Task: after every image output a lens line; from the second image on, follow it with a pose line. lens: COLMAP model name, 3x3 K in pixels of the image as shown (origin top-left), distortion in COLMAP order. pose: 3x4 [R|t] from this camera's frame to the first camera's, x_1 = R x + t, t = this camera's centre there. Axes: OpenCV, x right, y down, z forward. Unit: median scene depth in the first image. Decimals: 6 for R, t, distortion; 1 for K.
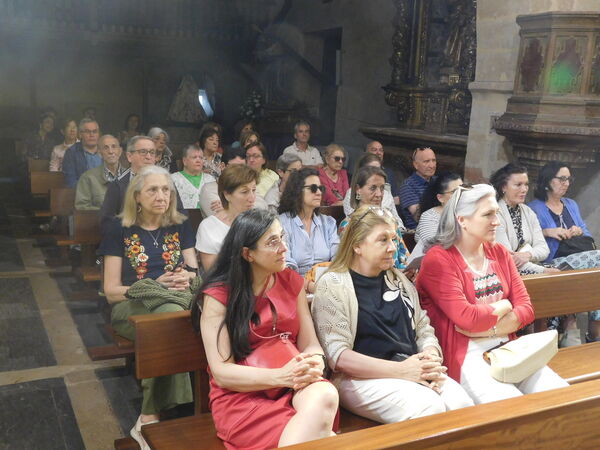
lens RADIAL K [[708.8, 0, 302.0], [0, 708.8, 225.0], [0, 0, 1]] dist [-0.015098, 0.040868]
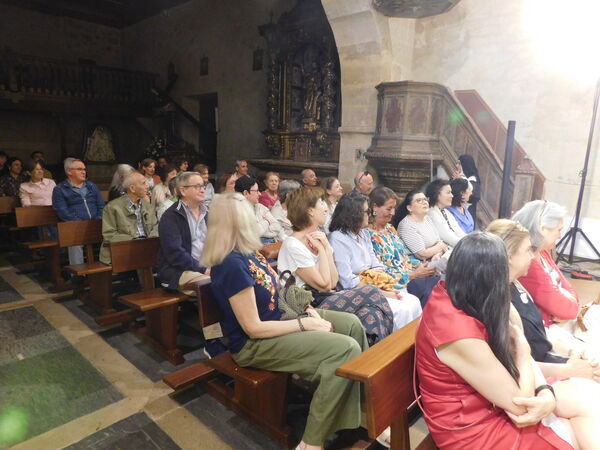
lens RADIAL K [[412.8, 0, 298.6], [0, 412.8, 227.0], [0, 0, 1]] dist [-0.031808, 0.002559]
pose [[0.923977, -0.090442, 0.371601, -0.187919], [0.081135, 0.995874, 0.040640, -0.032327], [-0.373743, -0.007401, 0.927503, 0.214596]]
